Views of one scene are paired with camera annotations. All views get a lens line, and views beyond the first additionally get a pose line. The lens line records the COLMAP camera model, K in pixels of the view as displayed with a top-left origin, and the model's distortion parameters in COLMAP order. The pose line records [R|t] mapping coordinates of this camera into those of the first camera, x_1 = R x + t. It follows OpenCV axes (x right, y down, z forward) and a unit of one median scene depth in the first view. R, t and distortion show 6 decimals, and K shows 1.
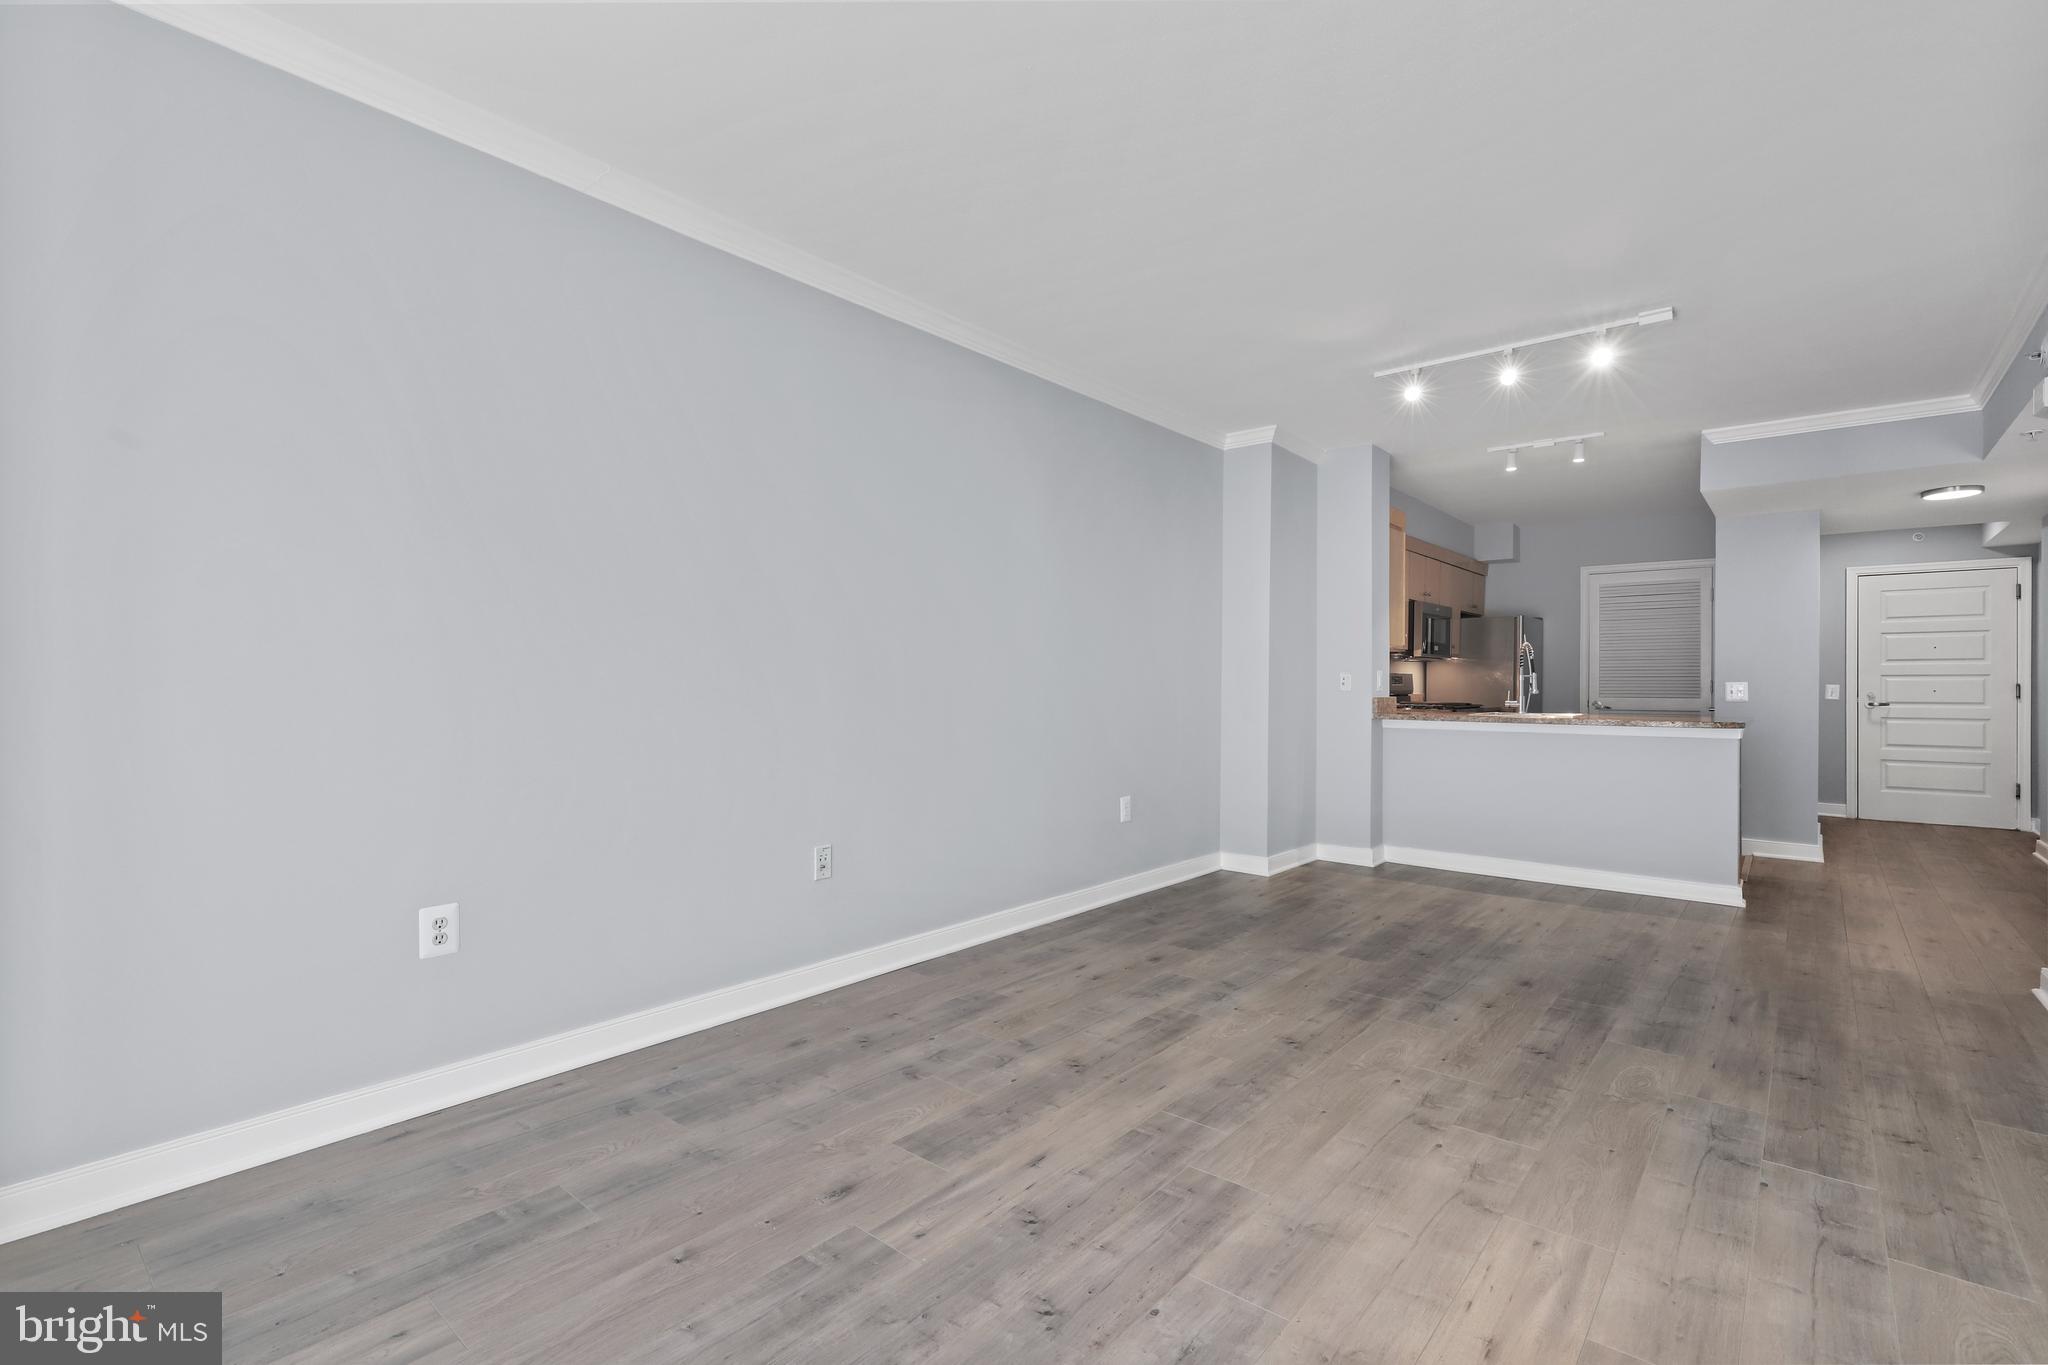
lens RADIAL K [[928.2, 0, 1030.1], [0, 928.2, 681.8], [0, 0, 1]] dist [0.001359, -0.000084]
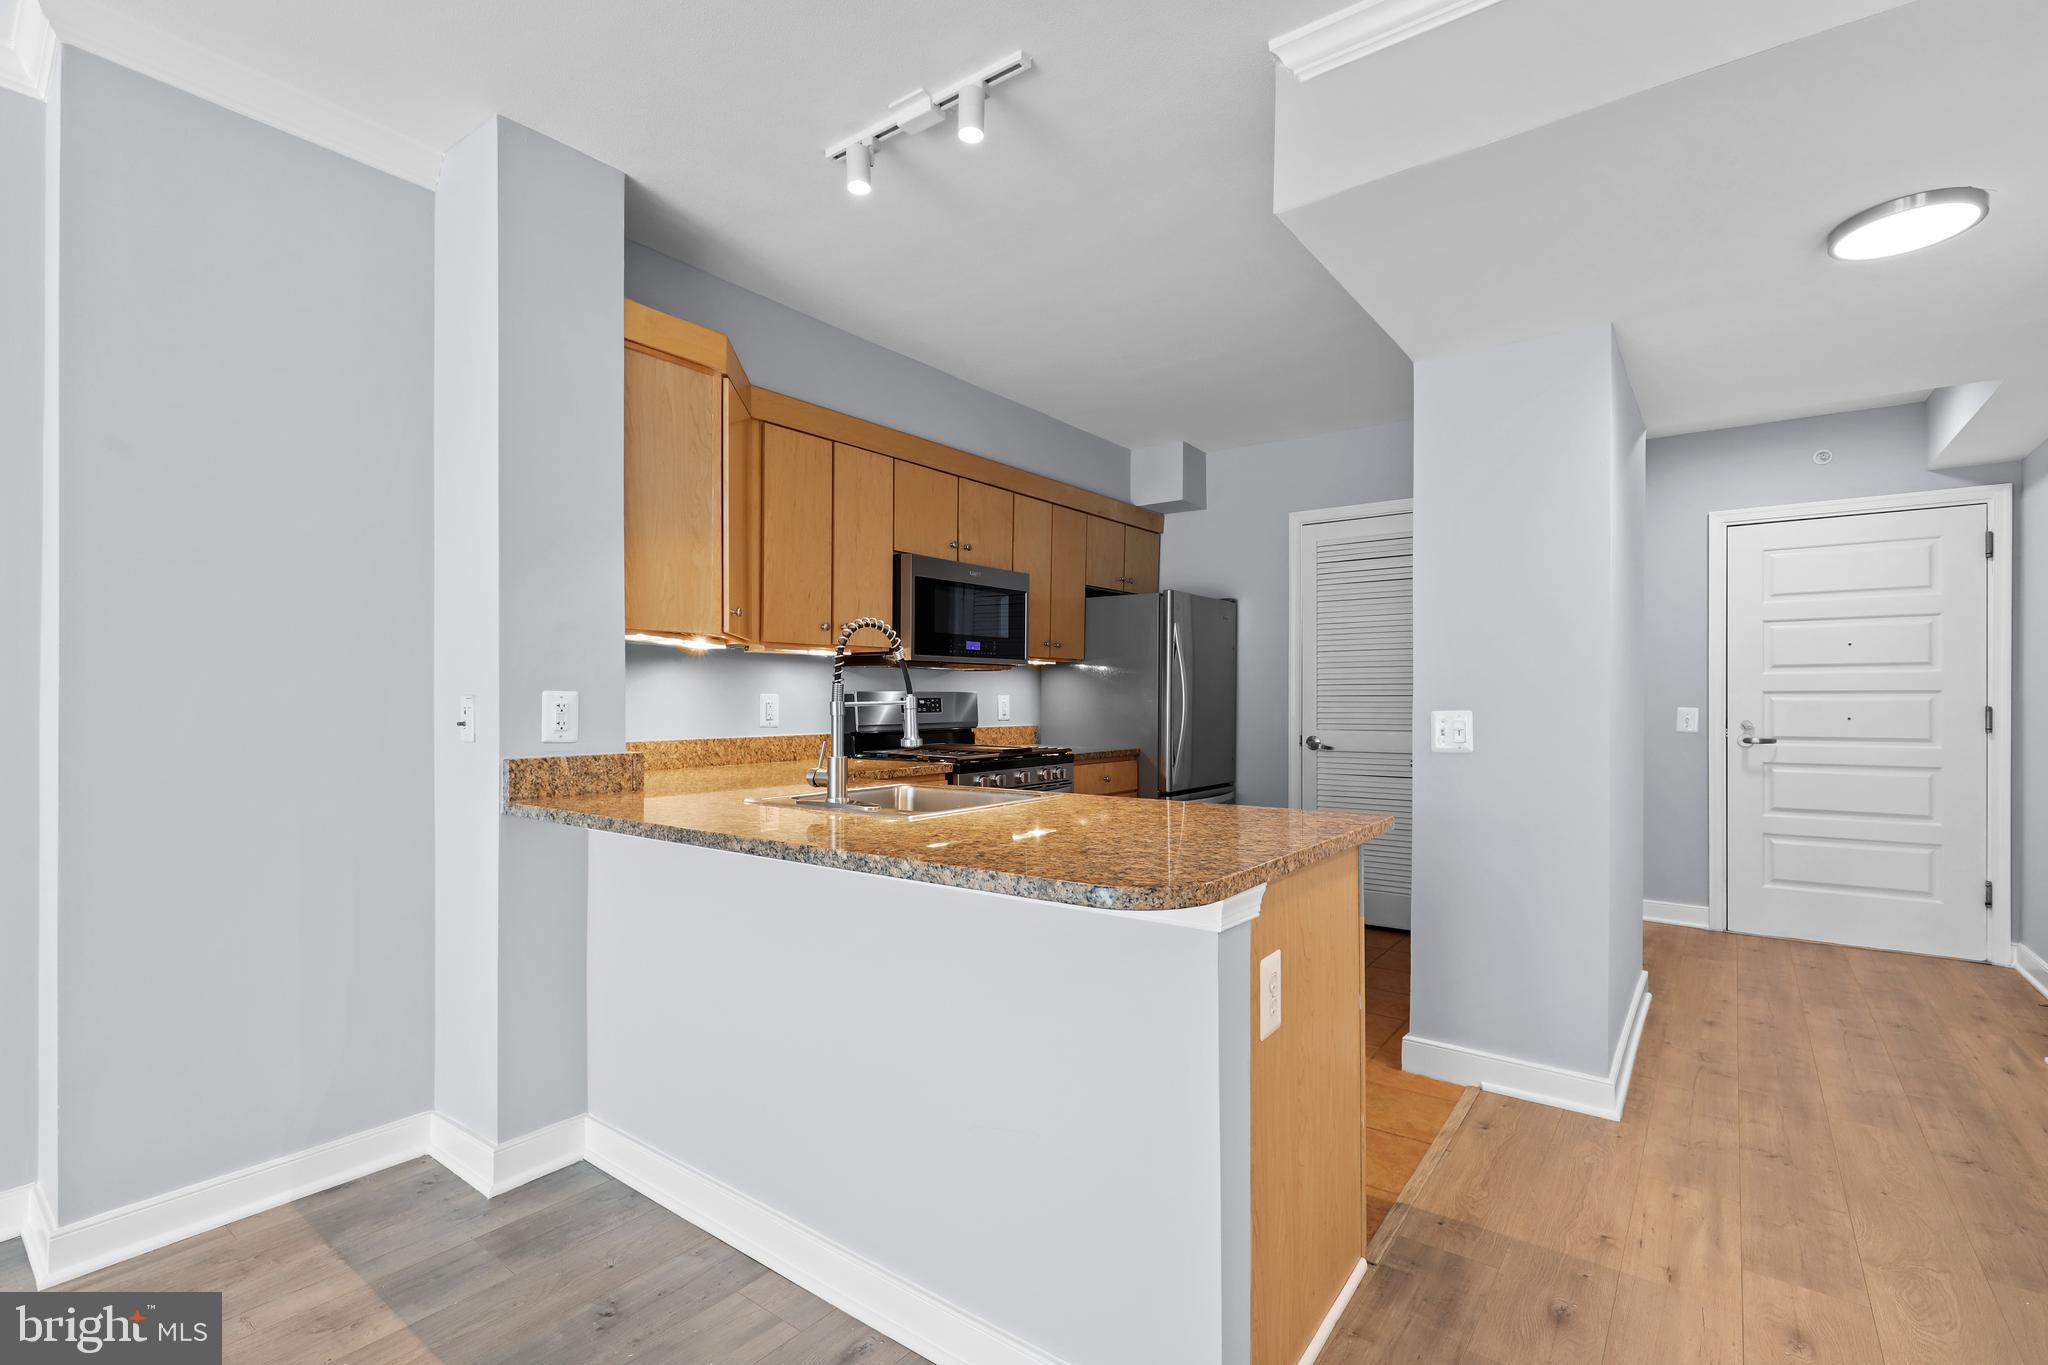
lens RADIAL K [[934.0, 0, 1027.2], [0, 934.0, 699.9], [0, 0, 1]] dist [0.000725, 0.000008]
pose [[0.998388, -0.004627, 0.056560, 0.419662], [0.004387, 0.999981, 0.004370, -0.006617], [-0.056579, -0.004115, 0.998390, 0.438058]]
